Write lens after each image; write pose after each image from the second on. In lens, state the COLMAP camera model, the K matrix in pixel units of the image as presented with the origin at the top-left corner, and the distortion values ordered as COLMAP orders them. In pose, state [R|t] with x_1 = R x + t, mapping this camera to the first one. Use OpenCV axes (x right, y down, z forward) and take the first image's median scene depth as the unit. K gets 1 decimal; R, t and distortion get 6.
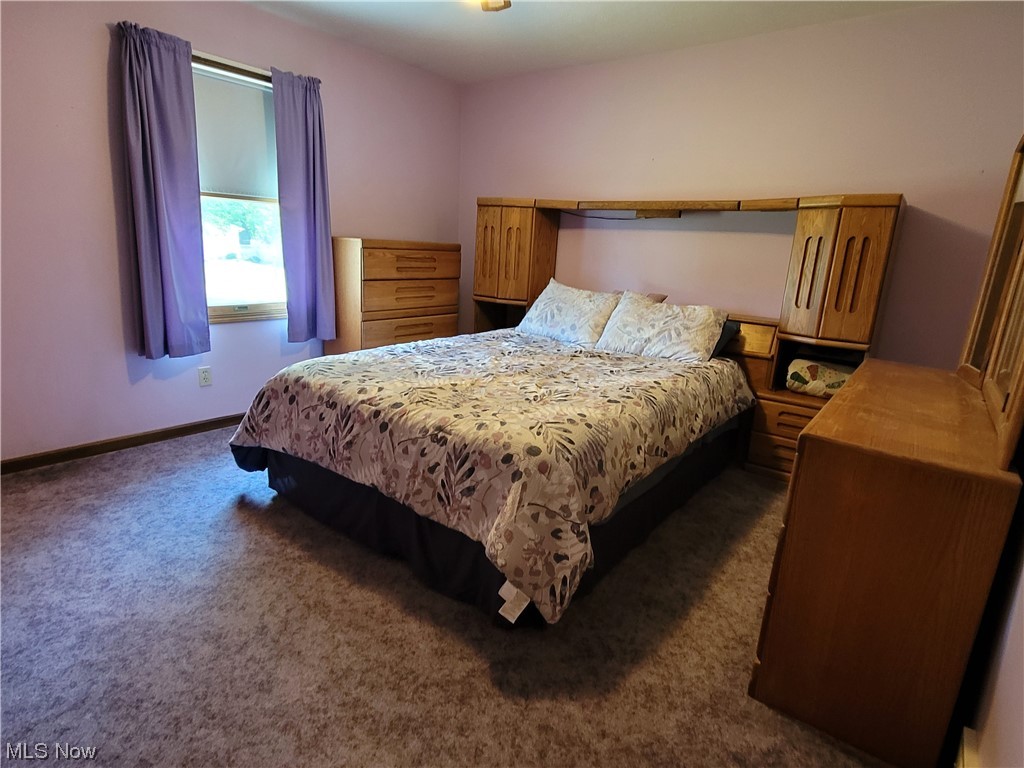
lens RADIAL K [[560.0, 0, 507.3], [0, 560.0, 382.7], [0, 0, 1]] dist [0.011147, -0.003269]
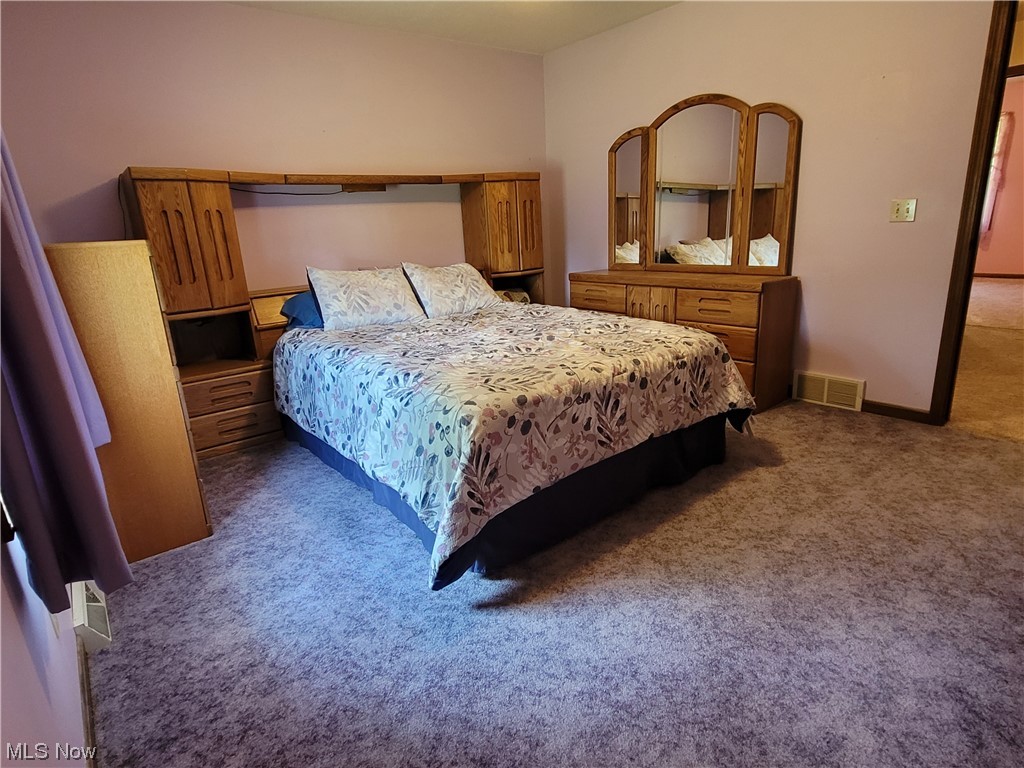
lens RADIAL K [[560.0, 0, 506.9], [0, 560.0, 387.5], [0, 0, 1]] dist [0.011147, -0.003269]
pose [[0.241861, -0.339516, 0.908973, -1.146387], [0.294189, 0.918349, 0.264740, -0.252157], [-0.924638, 0.203380, 0.321995, 0.790655]]
